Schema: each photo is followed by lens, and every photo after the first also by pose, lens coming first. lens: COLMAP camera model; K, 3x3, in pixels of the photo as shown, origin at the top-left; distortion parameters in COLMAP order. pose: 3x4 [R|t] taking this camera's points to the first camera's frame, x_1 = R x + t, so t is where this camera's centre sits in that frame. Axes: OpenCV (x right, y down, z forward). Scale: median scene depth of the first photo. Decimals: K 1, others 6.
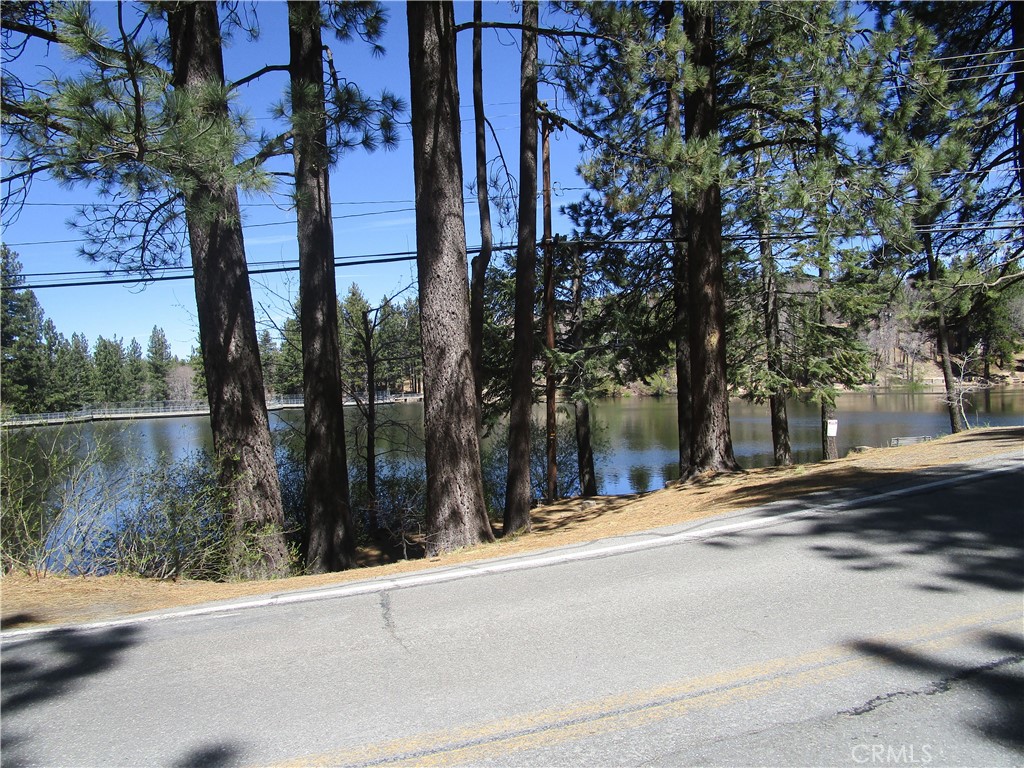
lens RADIAL K [[730.9, 0, 512.0], [0, 730.9, 384.0], [0, 0, 1]] dist [-0.029912, 0.010295]
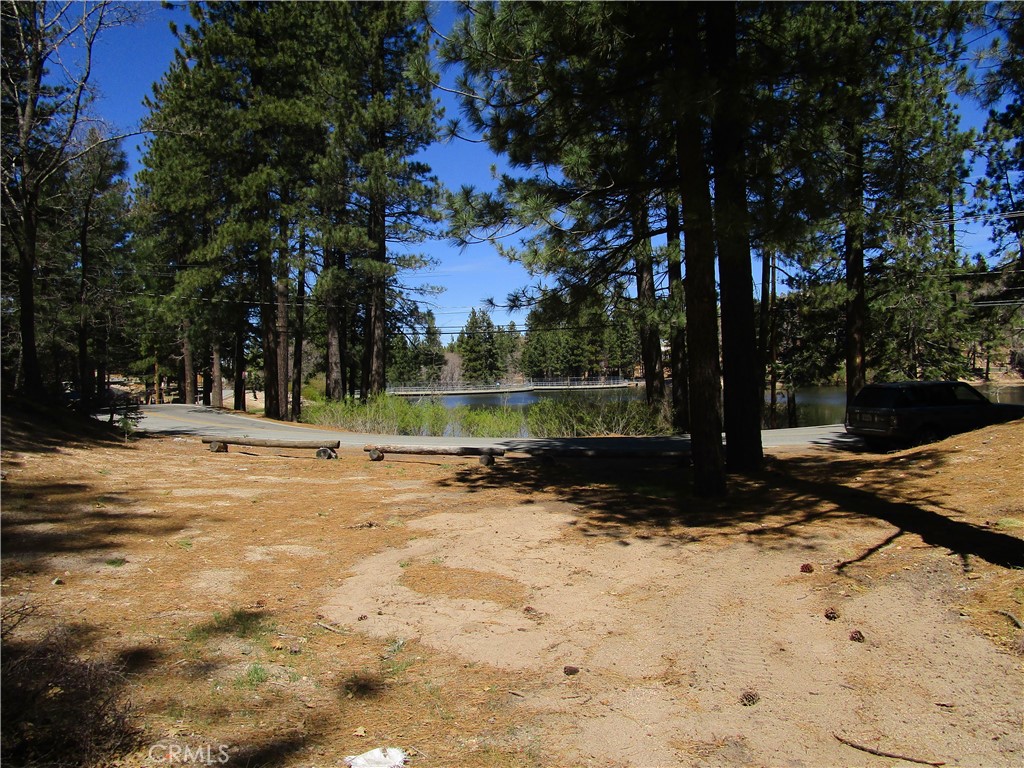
lens RADIAL K [[730.6, 0, 514.5], [0, 730.6, 383.3], [0, 0, 1]] dist [-0.034297, 0.011384]
pose [[0.957965, 0.019147, -0.286246, -0.049080], [-0.013151, 0.999652, 0.022854, -0.024698], [0.286584, -0.018129, 0.957884, -0.959571]]
